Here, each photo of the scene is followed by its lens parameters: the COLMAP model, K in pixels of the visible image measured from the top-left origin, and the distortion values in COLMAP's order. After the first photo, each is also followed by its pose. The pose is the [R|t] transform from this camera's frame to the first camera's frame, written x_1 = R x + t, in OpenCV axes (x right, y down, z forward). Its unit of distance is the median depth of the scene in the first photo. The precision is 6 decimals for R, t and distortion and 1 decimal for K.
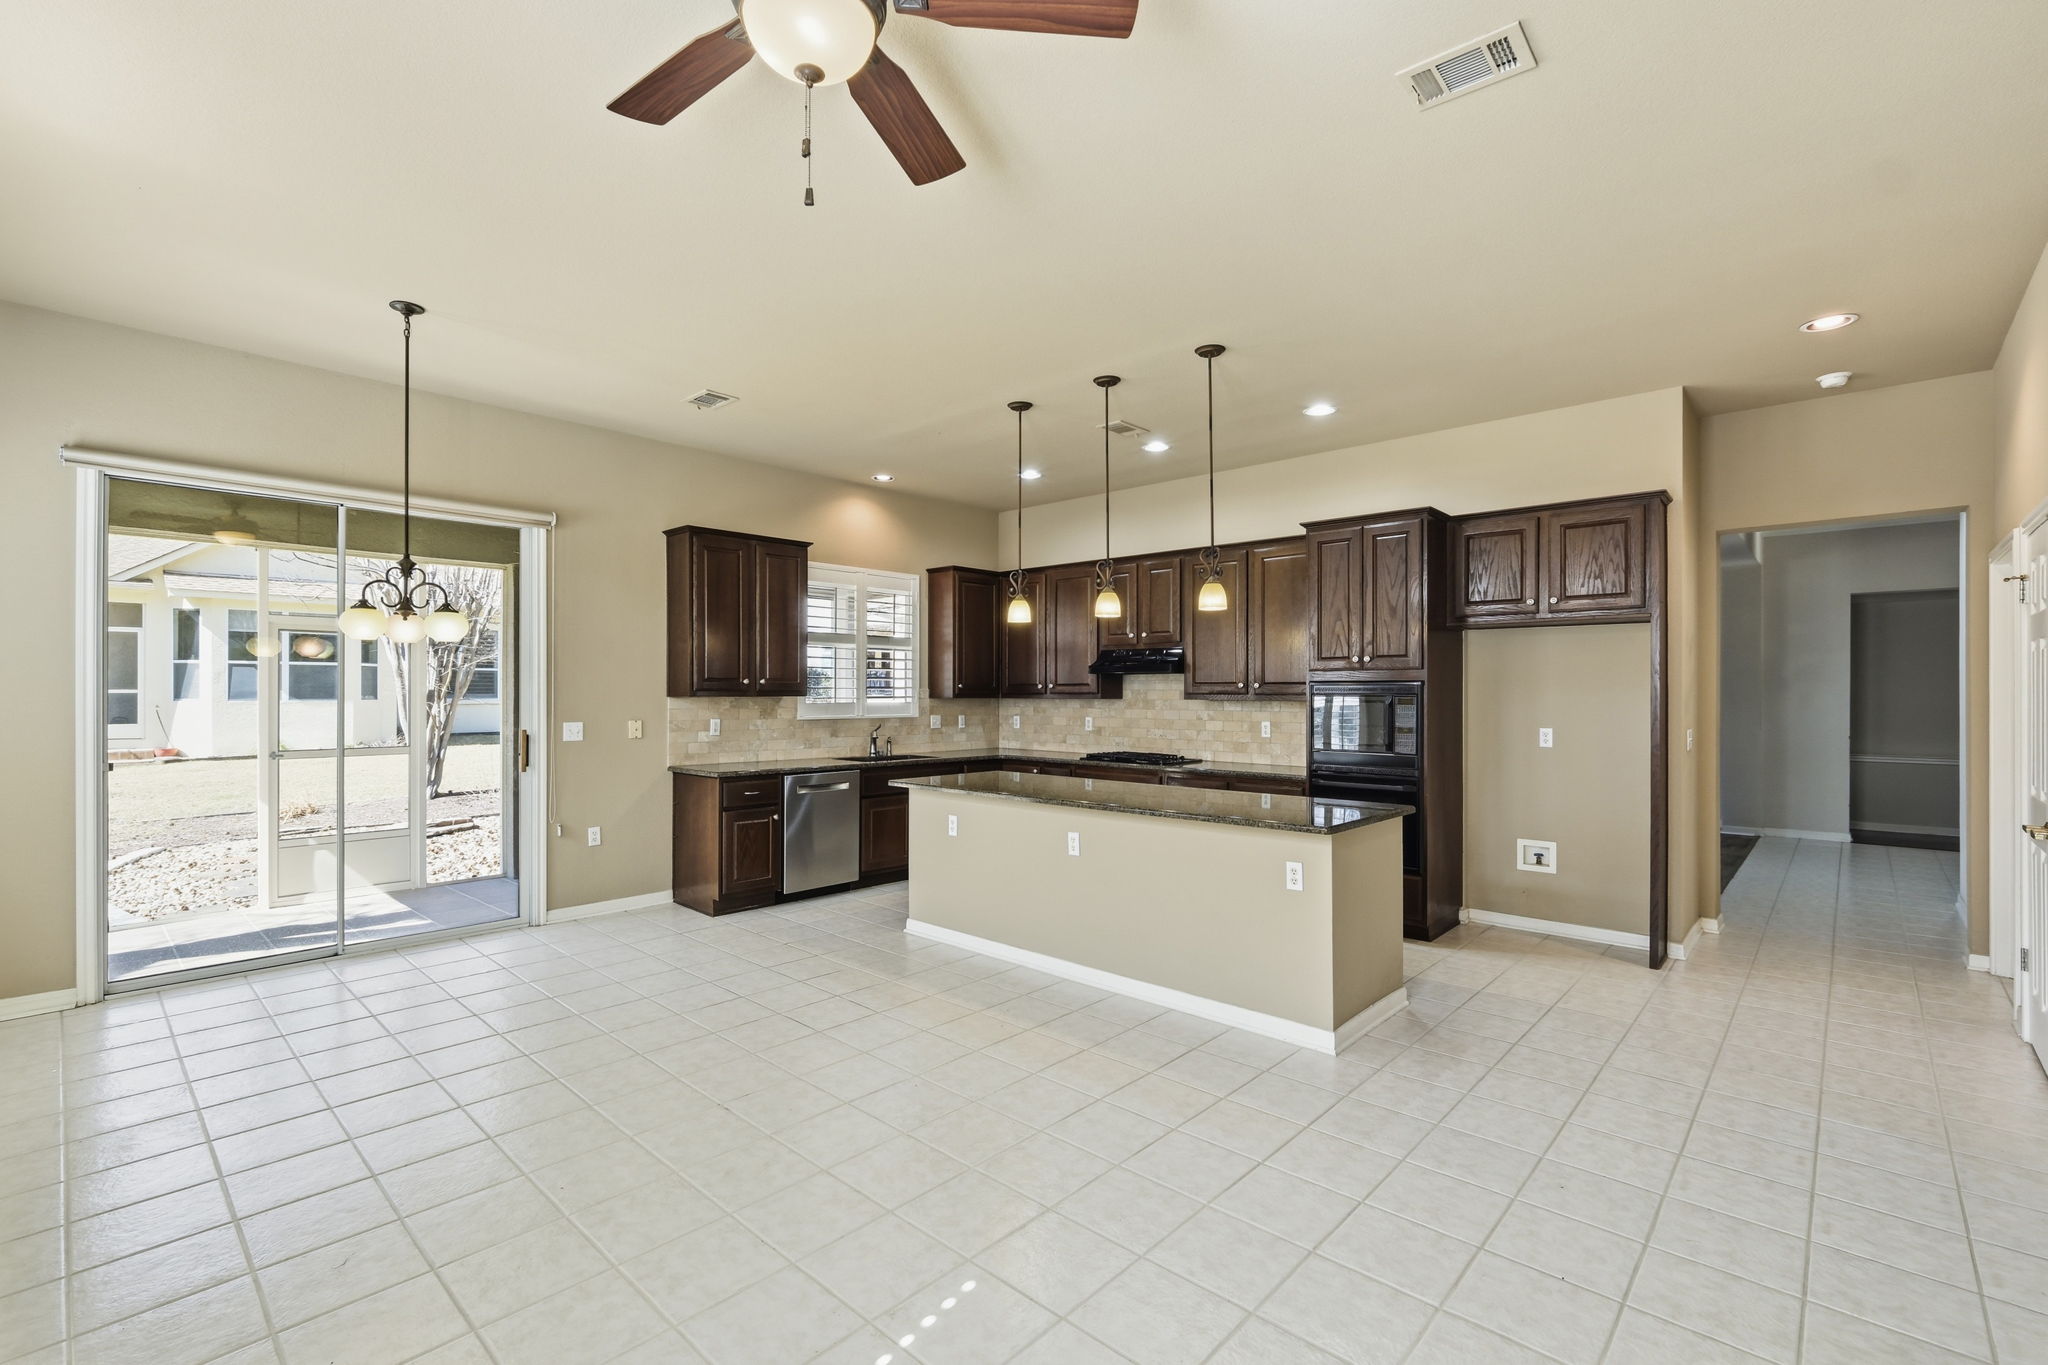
lens RADIAL K [[906.4, 0, 1025.7], [0, 906.4, 689.7], [0, 0, 1]] dist [-0.001676, -0.000641]
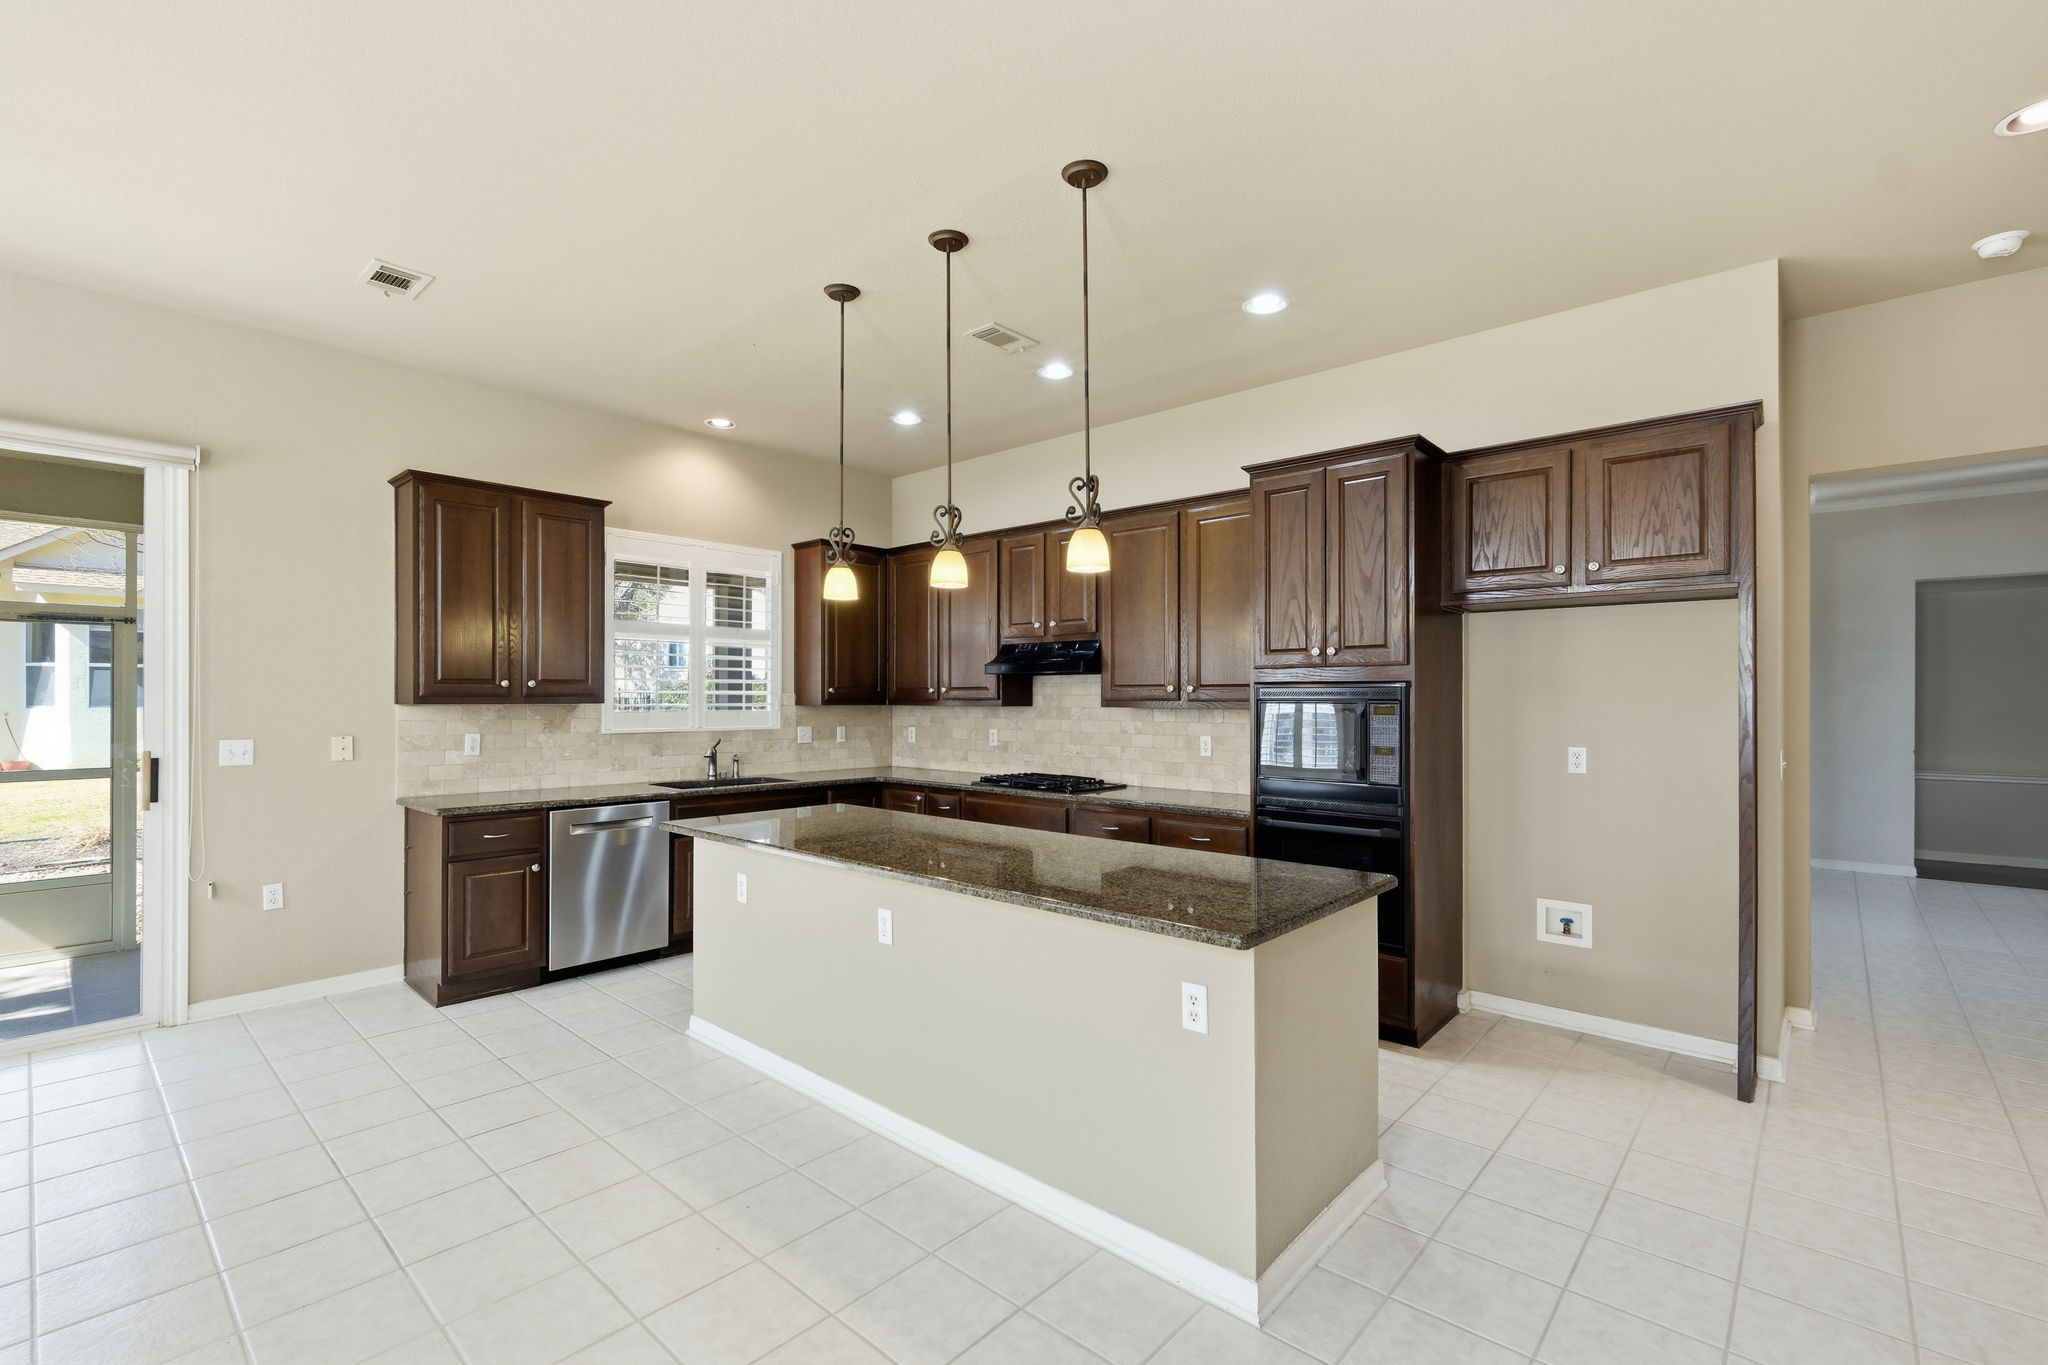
lens RADIAL K [[906.4, 0, 1025.2], [0, 906.4, 696.7], [0, 0, 1]] dist [-0.001676, -0.000641]
pose [[0.999907, -0.000706, 0.013655, 0.118640], [0.000684, 0.999998, 0.001628, 0.000745], [-0.013656, -0.001618, 0.999905, 0.272268]]
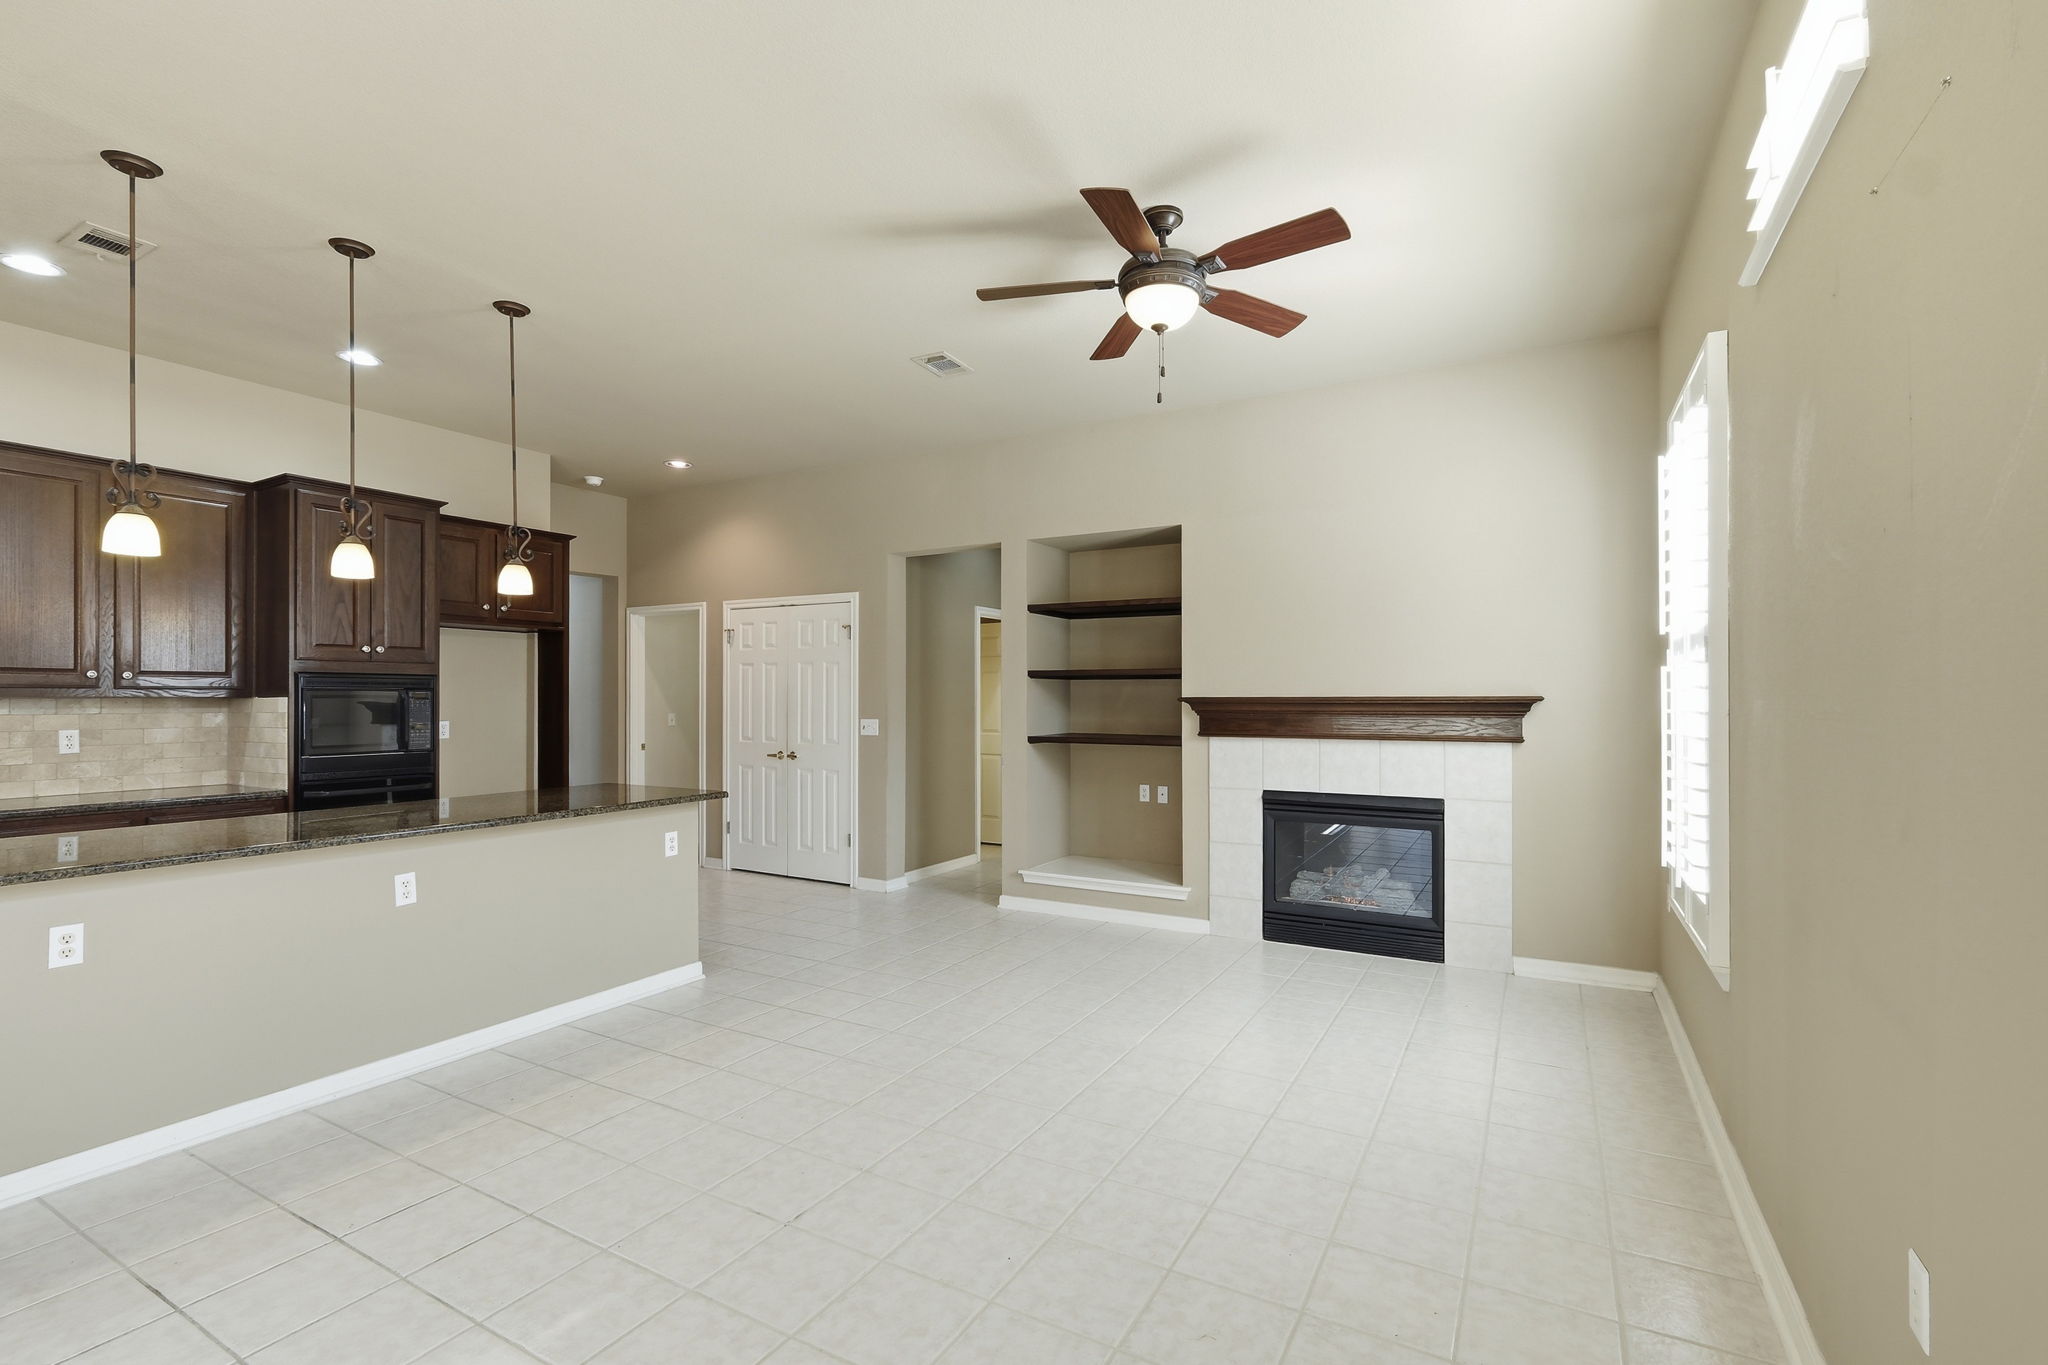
lens RADIAL K [[906.4, 0, 1023.4], [0, 906.4, 701.5], [0, 0, 1]] dist [-0.001676, -0.000641]
pose [[-0.227148, -0.007434, 0.973832, -0.626336], [-0.002911, 0.999972, 0.006954, 0.009332], [-0.973856, -0.001255, -0.227163, 0.551292]]
